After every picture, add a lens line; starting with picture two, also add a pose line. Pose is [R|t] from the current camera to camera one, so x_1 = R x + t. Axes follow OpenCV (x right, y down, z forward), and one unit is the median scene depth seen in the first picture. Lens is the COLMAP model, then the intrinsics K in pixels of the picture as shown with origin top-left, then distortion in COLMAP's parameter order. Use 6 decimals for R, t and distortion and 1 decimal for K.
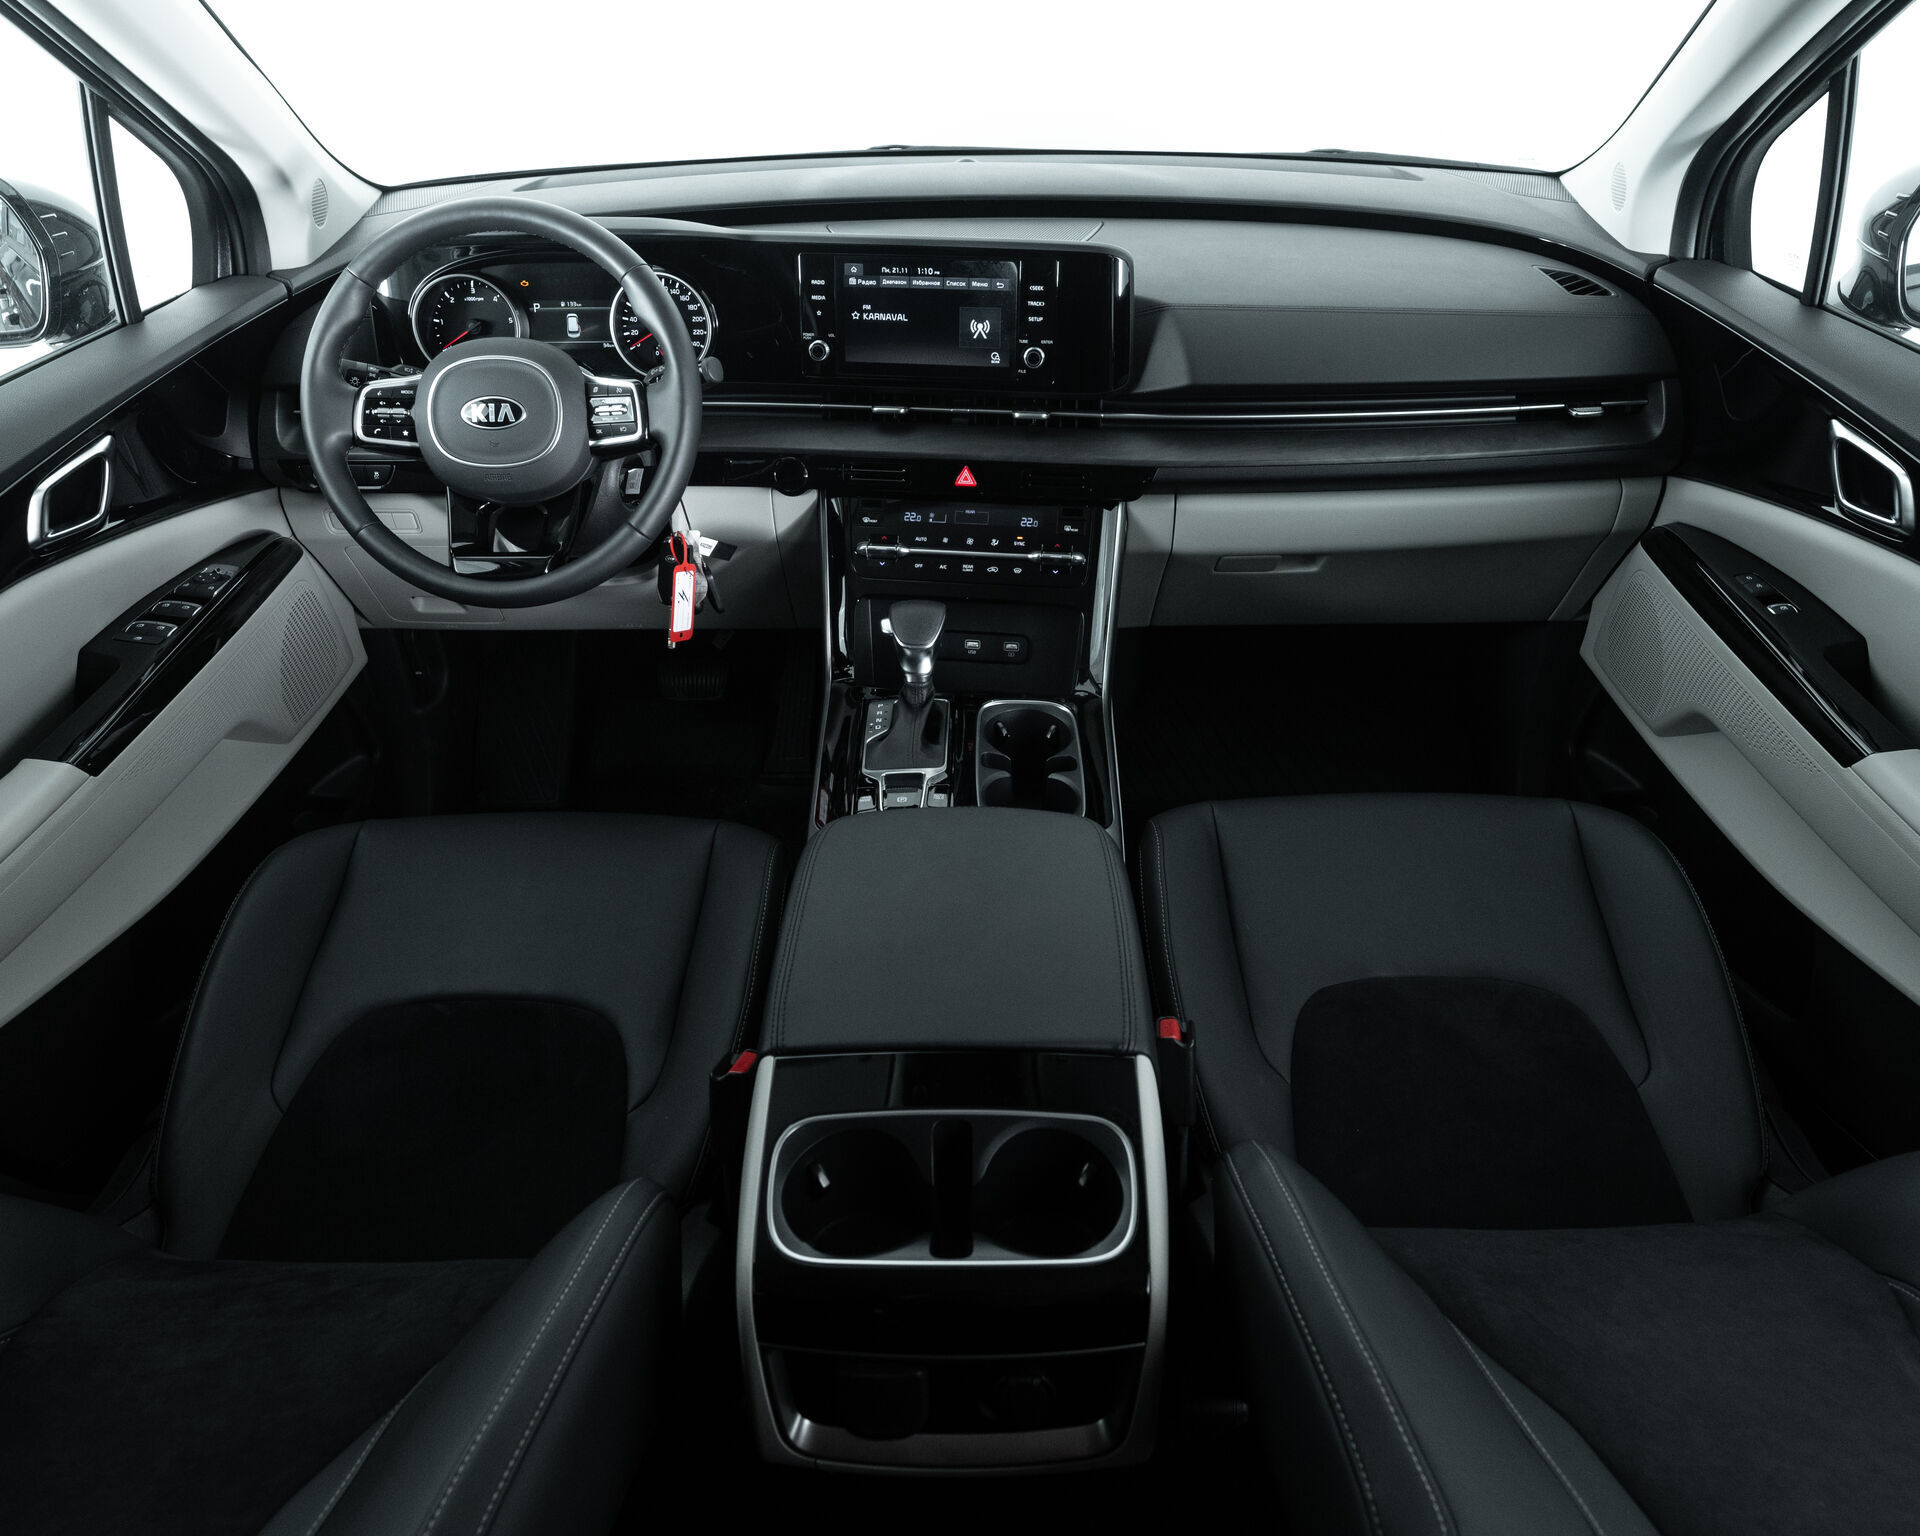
lens RADIAL K [[1338.3, 0, 962.9], [0, 1338.3, 758.4], [0, 0, 1]] dist [-0.022106, 0.001013]
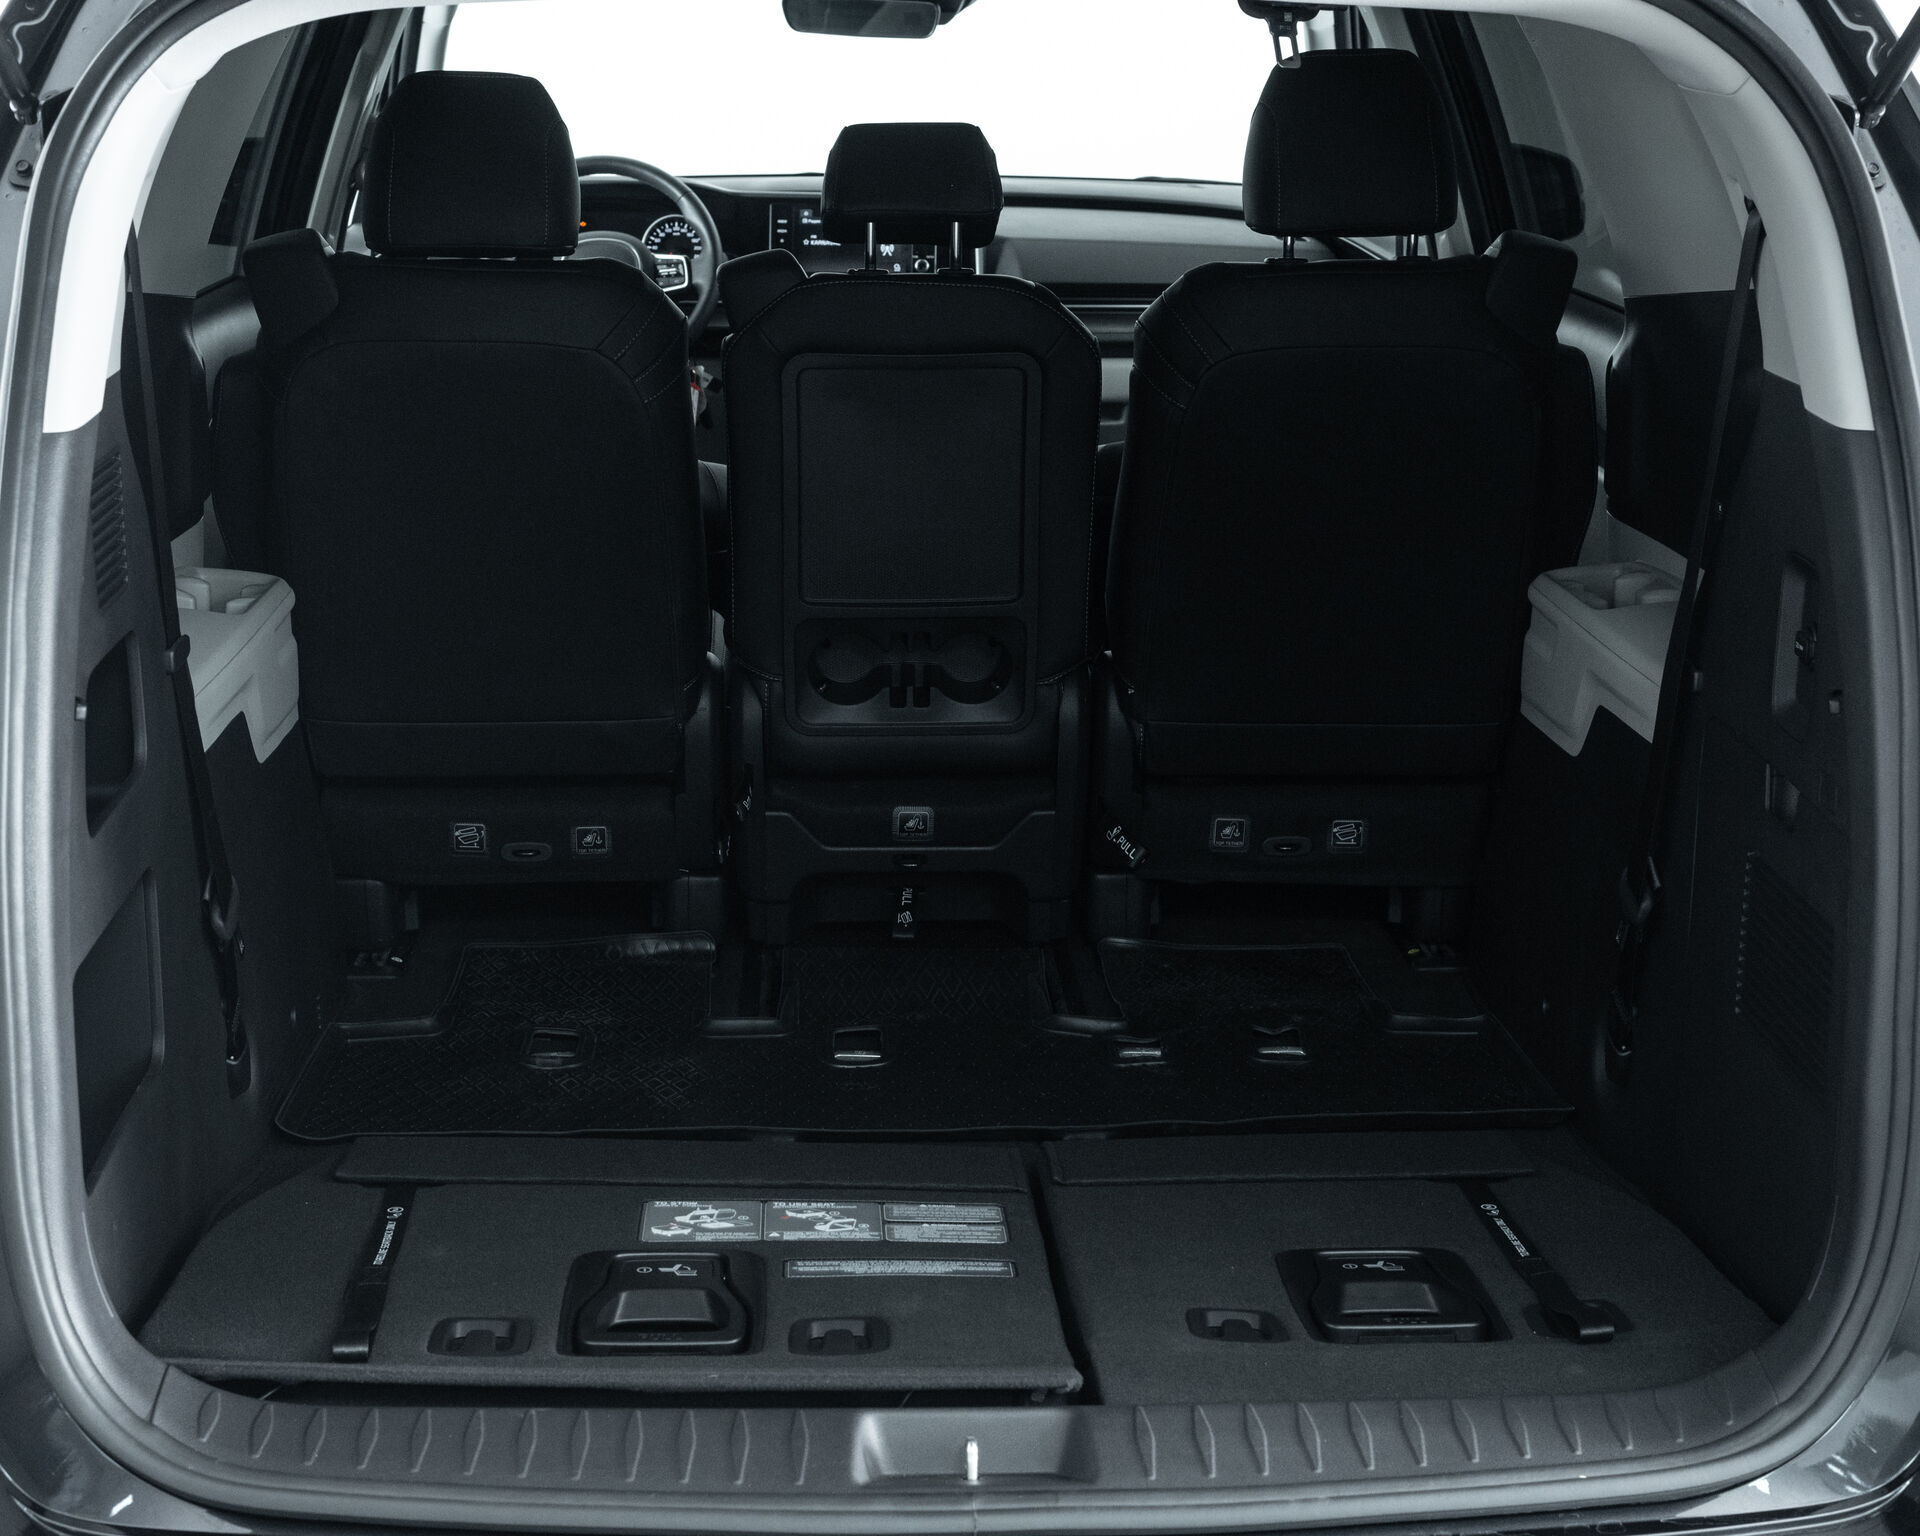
lens RADIAL K [[3478.4, 0, 960.0], [0, 3478.4, 768.0], [0, 0, 1]] dist [-0.004574, -0.023198]
pose [[0.998388, 0.003618, 0.056645, -0.128633], [0.016005, 0.939525, -0.342105, 1.616177], [-0.054457, 0.342460, 0.937953, -2.568582]]
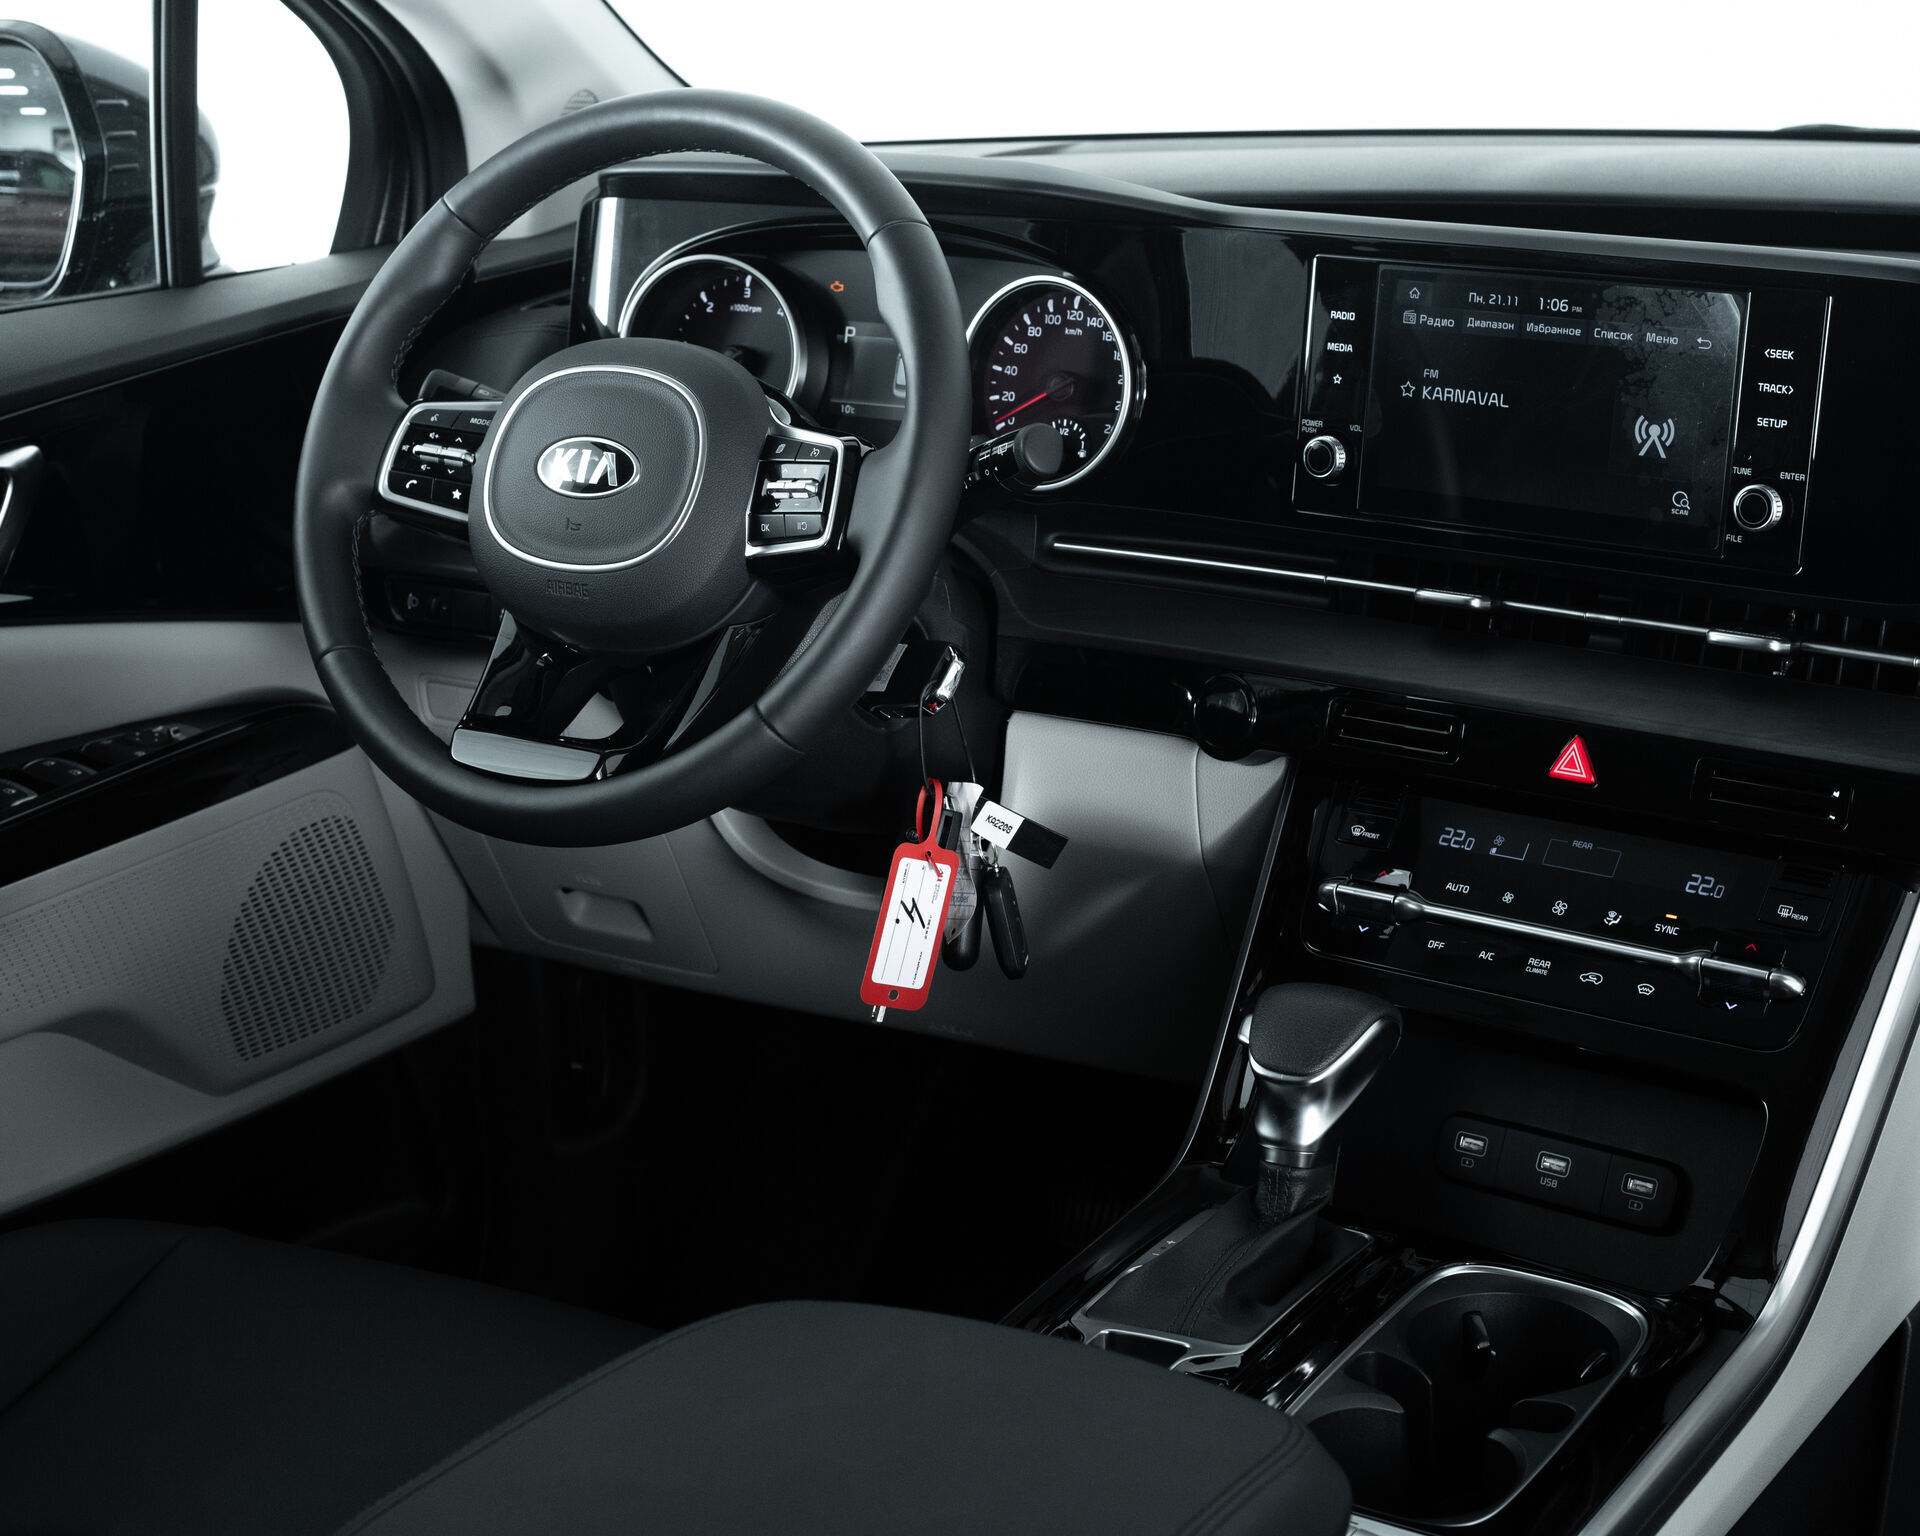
lens RADIAL K [[3406.5, 0, 964.7], [0, 3406.5, 773.2], [0, 0, 1]] dist [0.006092, 0.078801]
pose [[0.862303, 0.131332, -0.489065, 0.377416], [-0.267996, 0.937803, -0.220687, 0.089392], [0.429664, 0.321367, 0.843868, -0.006635]]
